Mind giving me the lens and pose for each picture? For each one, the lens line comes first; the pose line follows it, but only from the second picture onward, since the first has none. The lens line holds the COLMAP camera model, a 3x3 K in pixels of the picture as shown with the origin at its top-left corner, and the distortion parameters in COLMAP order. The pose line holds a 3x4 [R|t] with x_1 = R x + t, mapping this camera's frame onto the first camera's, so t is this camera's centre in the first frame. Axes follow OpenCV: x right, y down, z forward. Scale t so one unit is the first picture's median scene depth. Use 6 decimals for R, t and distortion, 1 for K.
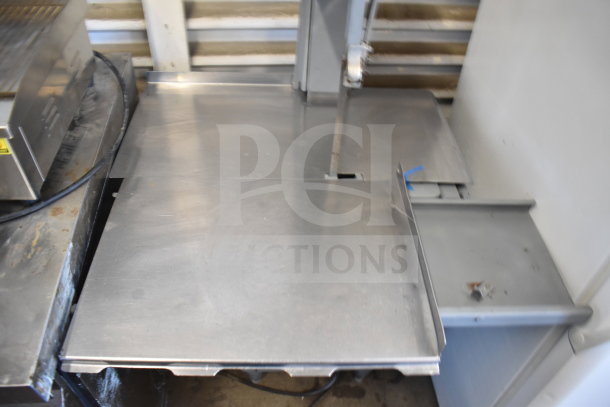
lens RADIAL K [[469.7, 0, 305.0], [0, 469.7, 203.5], [0, 0, 1]] dist [-0.081623, 0.010673]
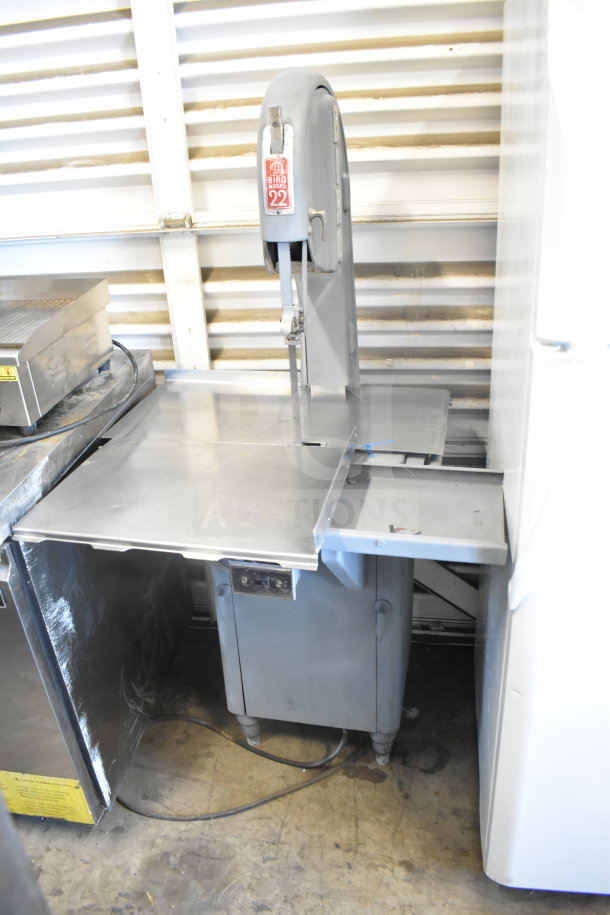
lens RADIAL K [[704.6, 0, 298.8], [0, 704.6, 460.4], [0, 0, 1]] dist [-0.081623, 0.010673]
pose [[0.960833, 0.022579, -0.276207, 0.415765], [-0.105171, 0.951824, -0.288046, 0.357800], [0.256397, 0.305813, 0.916918, -0.339752]]
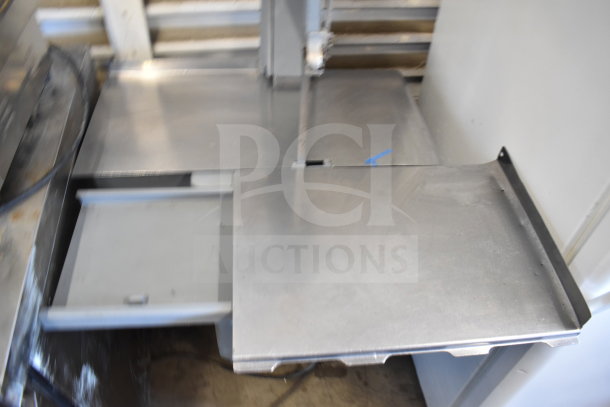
lens RADIAL K [[469.7, 0, 305.0], [0, 469.7, 203.5], [0, 0, 1]] dist [-0.081623, 0.010673]
pose [[0.998237, -0.045054, 0.038629, 0.022936], [0.043020, 0.997721, 0.051976, -0.022448], [-0.040882, -0.050223, 0.997901, 0.007468]]
